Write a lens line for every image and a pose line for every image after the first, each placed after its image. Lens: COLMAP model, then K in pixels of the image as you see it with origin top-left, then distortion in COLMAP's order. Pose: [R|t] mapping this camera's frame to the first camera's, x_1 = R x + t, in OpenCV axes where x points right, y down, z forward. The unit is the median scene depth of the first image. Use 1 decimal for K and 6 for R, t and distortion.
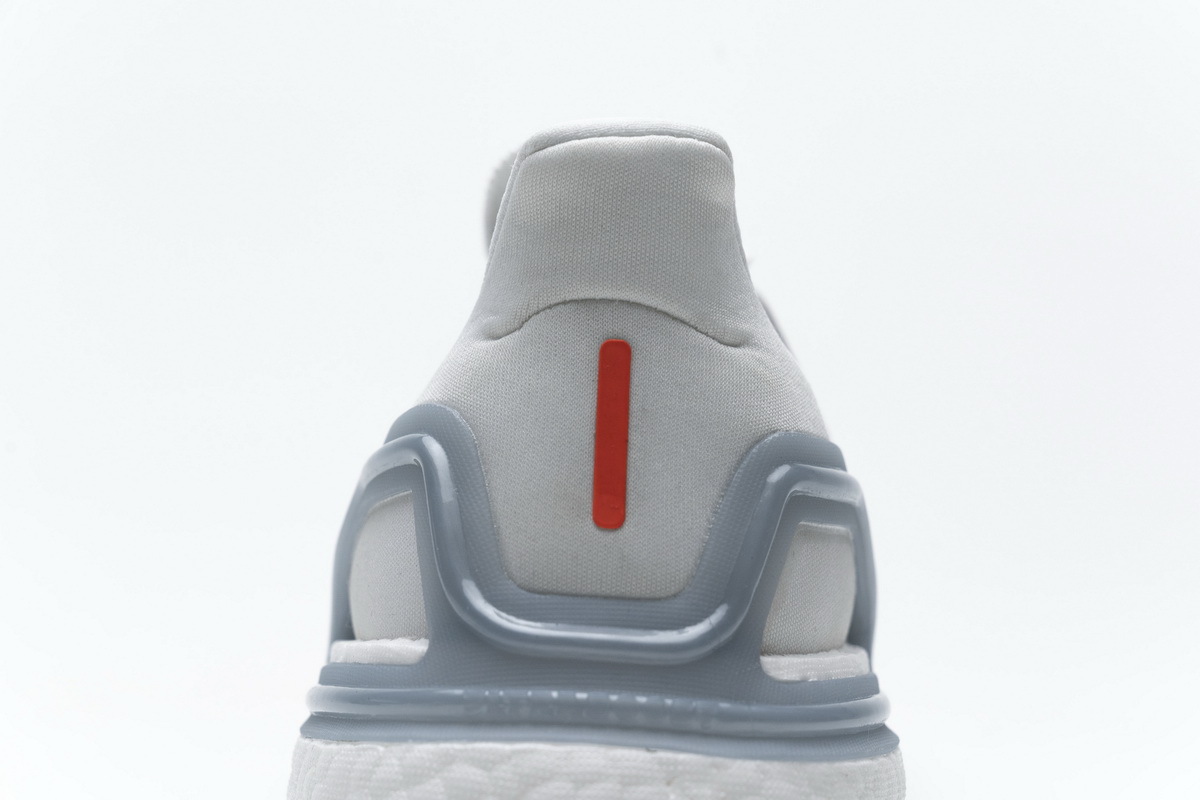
lens RADIAL K [[2503.0, 0, 598.4], [0, 2503.0, 400.9], [0, 0, 1]] dist [0.152974, 0.000000]
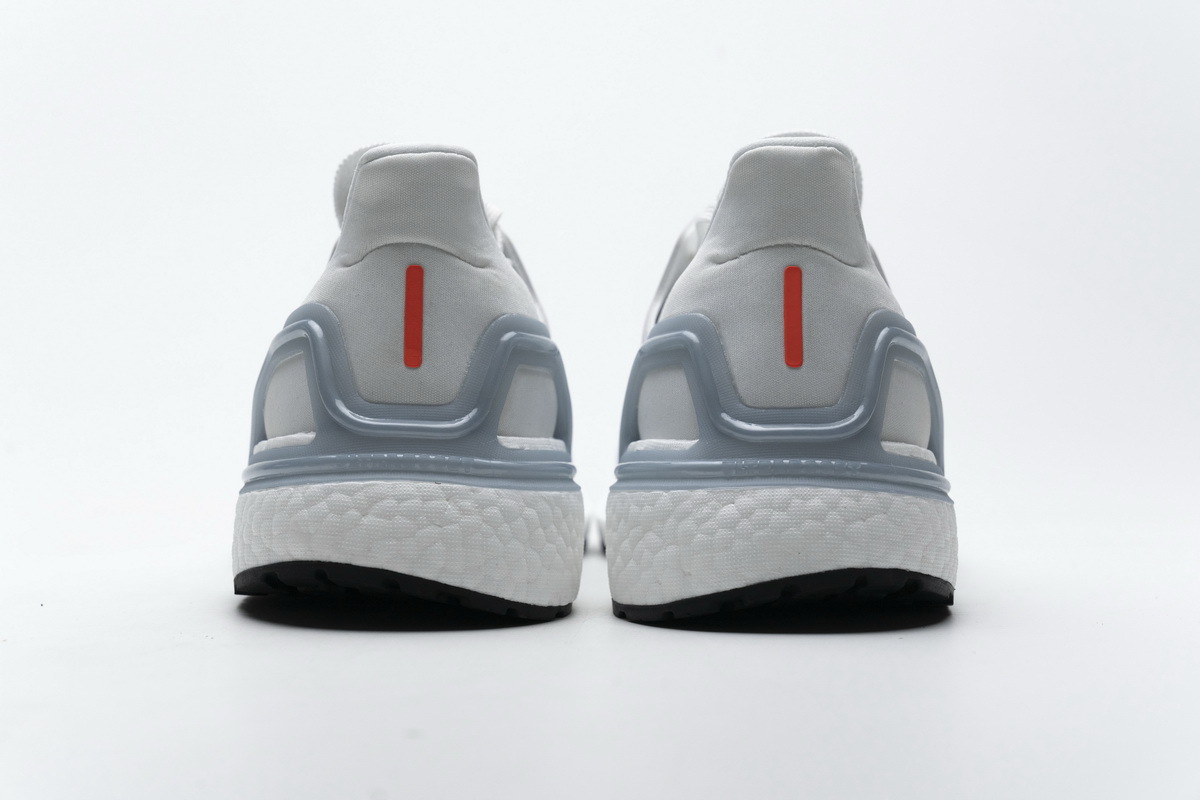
lens RADIAL K [[2503.0, 0, 598.8], [0, 2503.0, 391.9], [0, 0, 1]] dist [0.152974, 0.000000]
pose [[0.997299, -0.024366, 0.069289, 0.012088], [0.022748, 0.999452, 0.024048, 0.027038], [-0.069837, -0.022407, 0.997307, -0.831712]]
